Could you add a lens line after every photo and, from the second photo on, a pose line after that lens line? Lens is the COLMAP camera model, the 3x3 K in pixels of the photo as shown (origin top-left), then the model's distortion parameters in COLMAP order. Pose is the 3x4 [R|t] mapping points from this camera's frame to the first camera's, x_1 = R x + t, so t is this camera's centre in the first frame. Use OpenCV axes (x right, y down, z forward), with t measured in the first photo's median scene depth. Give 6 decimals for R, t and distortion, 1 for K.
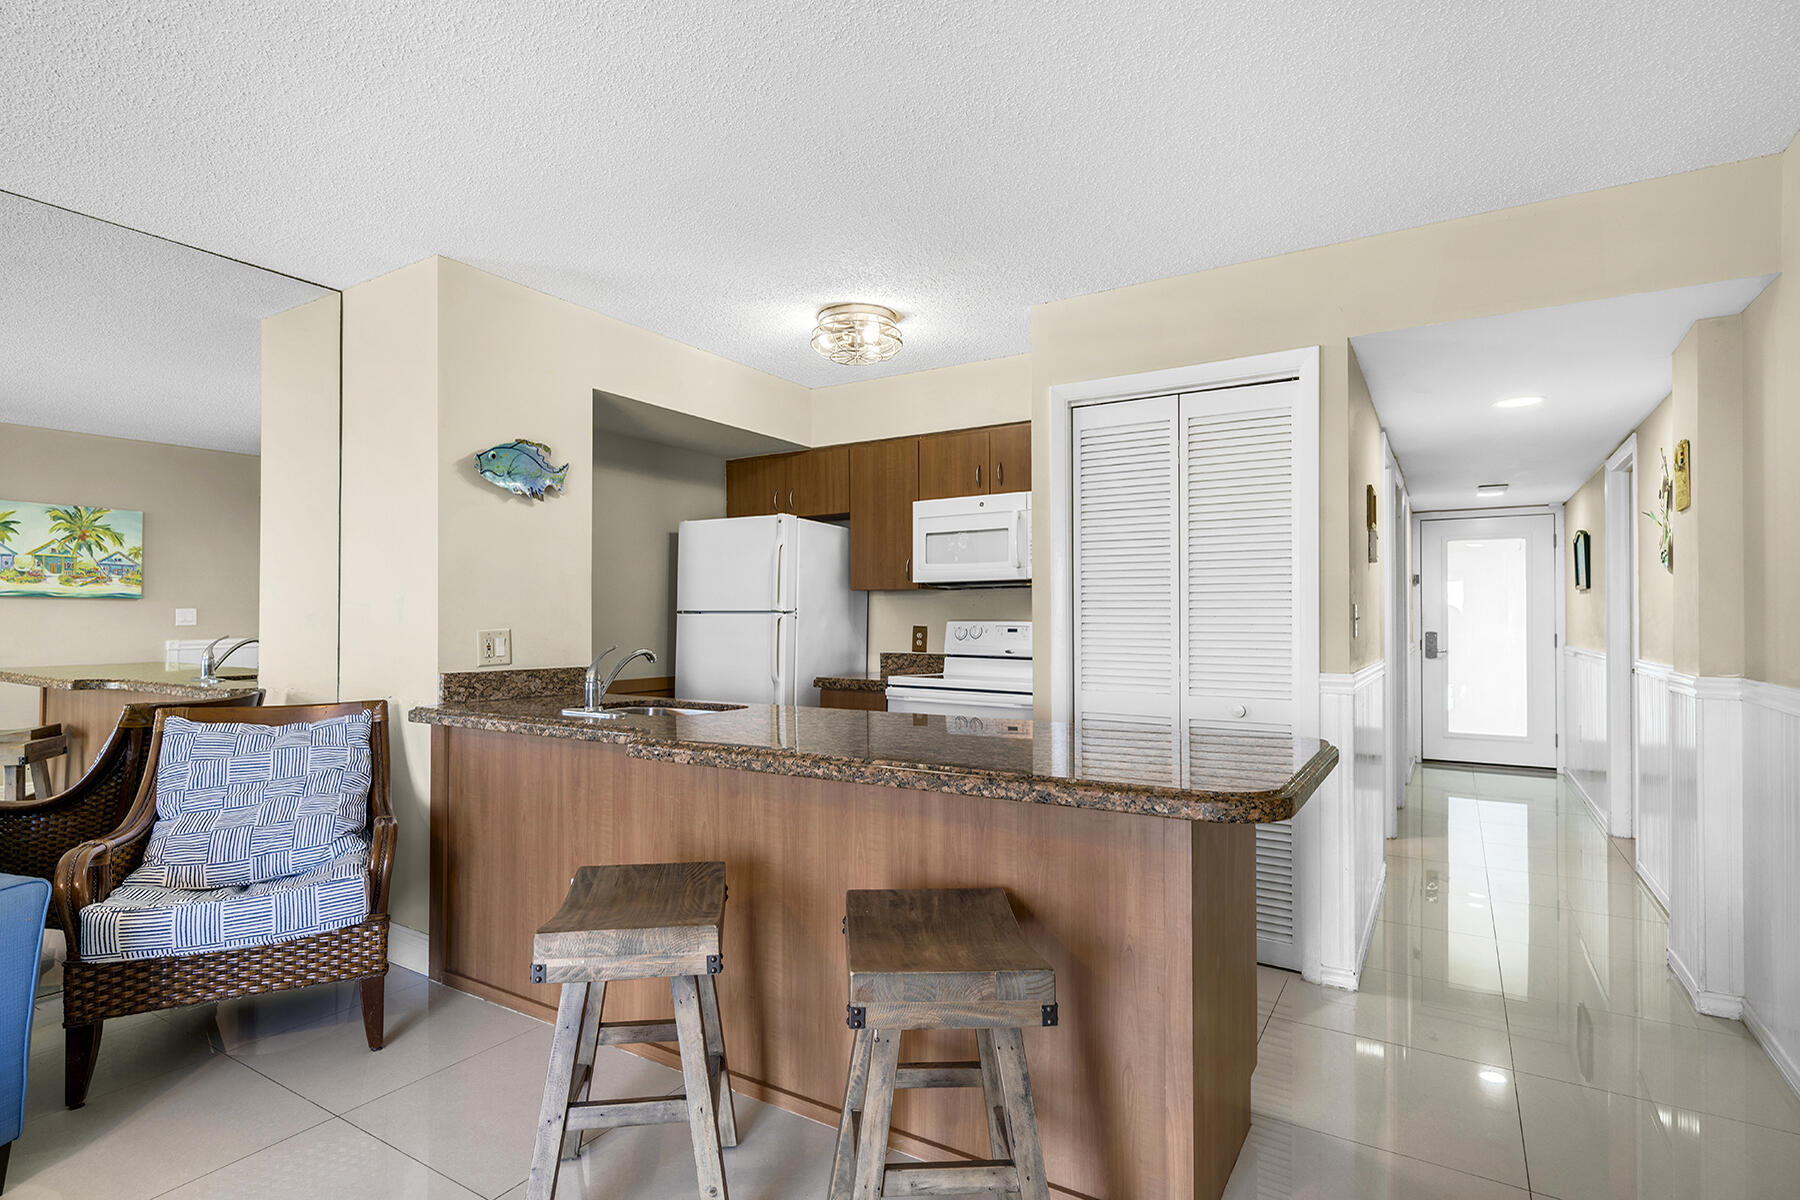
lens RADIAL K [[899.1, 0, 900.0], [0, 899.1, 600.0], [0, 0, 1]] dist [0.000345, 0.000014]
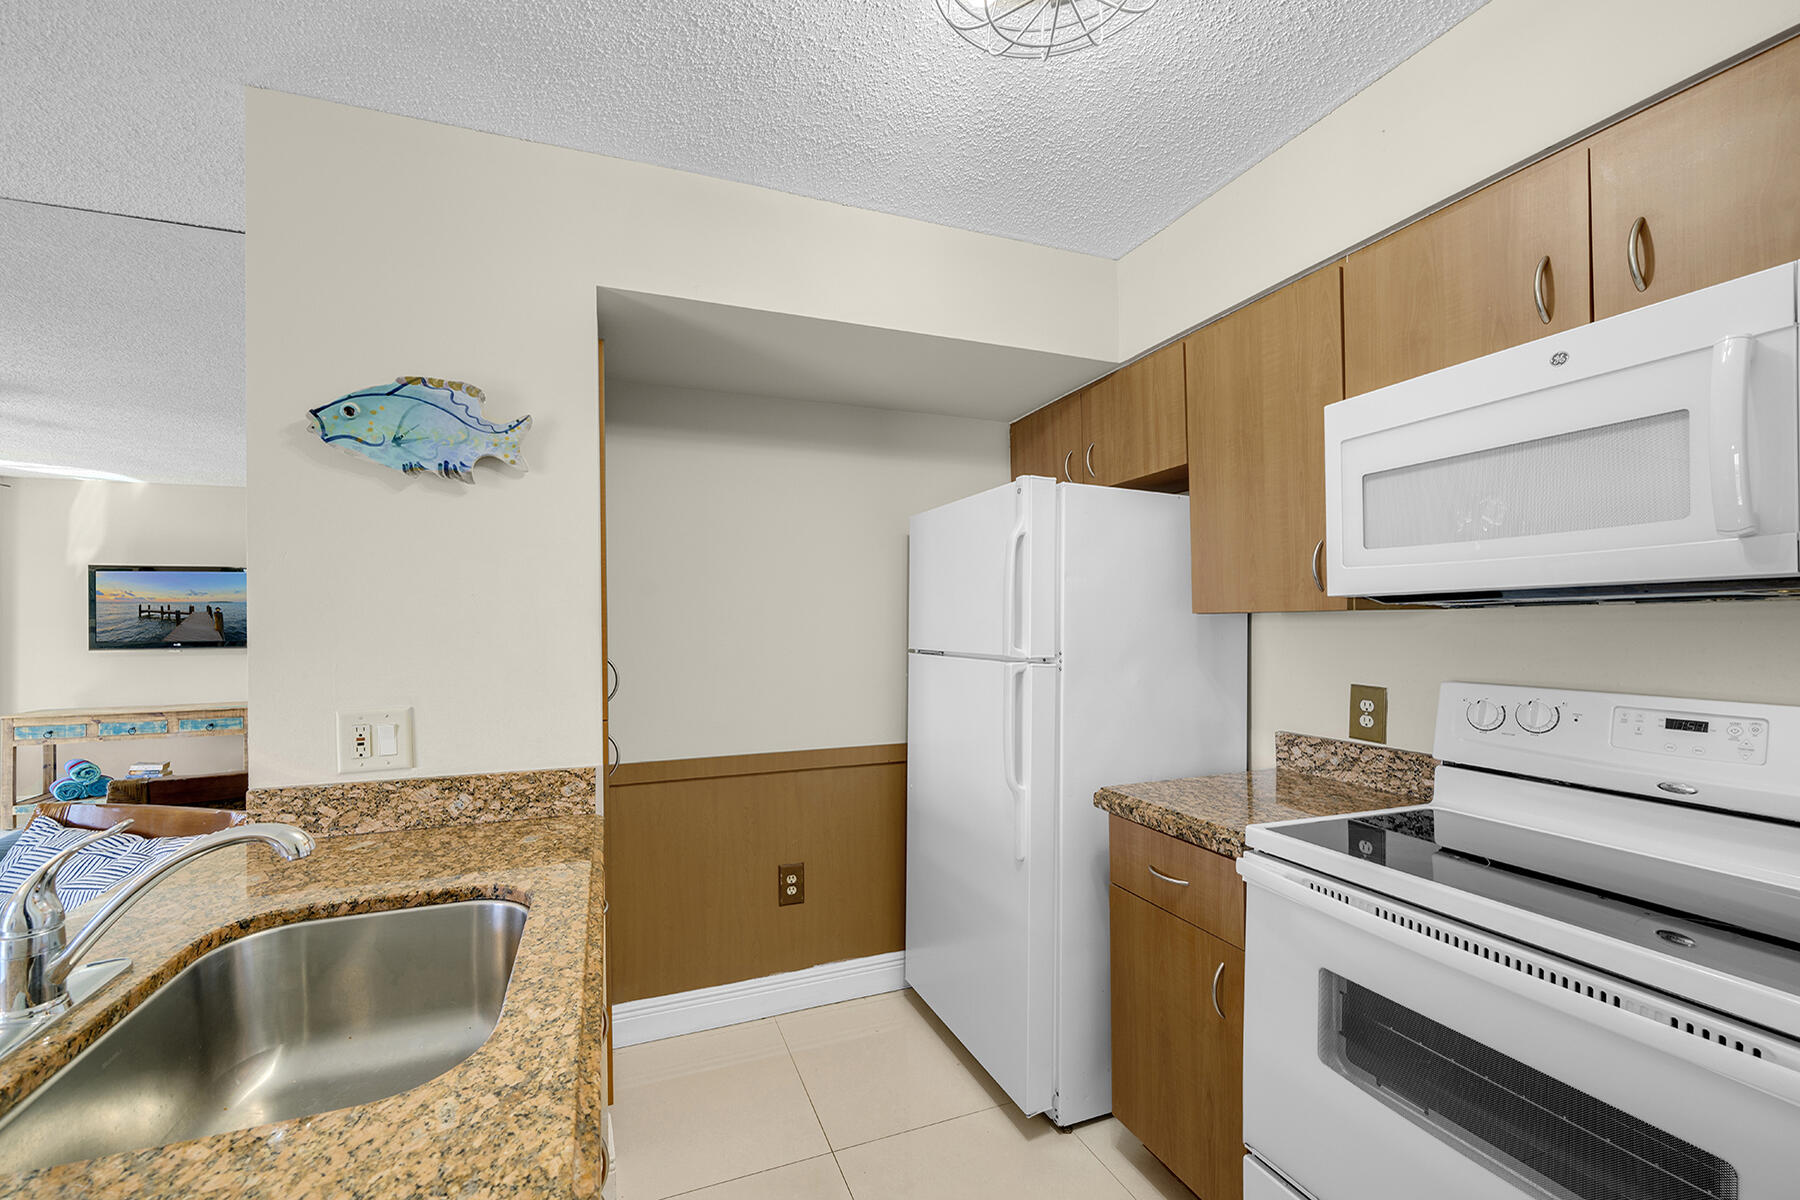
lens RADIAL K [[625.0, 0, 900.1], [0, 625.0, 608.7], [0, 0, 1]] dist [-0.006604, -0.000029]
pose [[0.764729, -0.018619, -0.644084, 0.048972], [0.021404, 0.999765, -0.003487, -0.016568], [0.643997, -0.011119, 0.764947, 0.638261]]
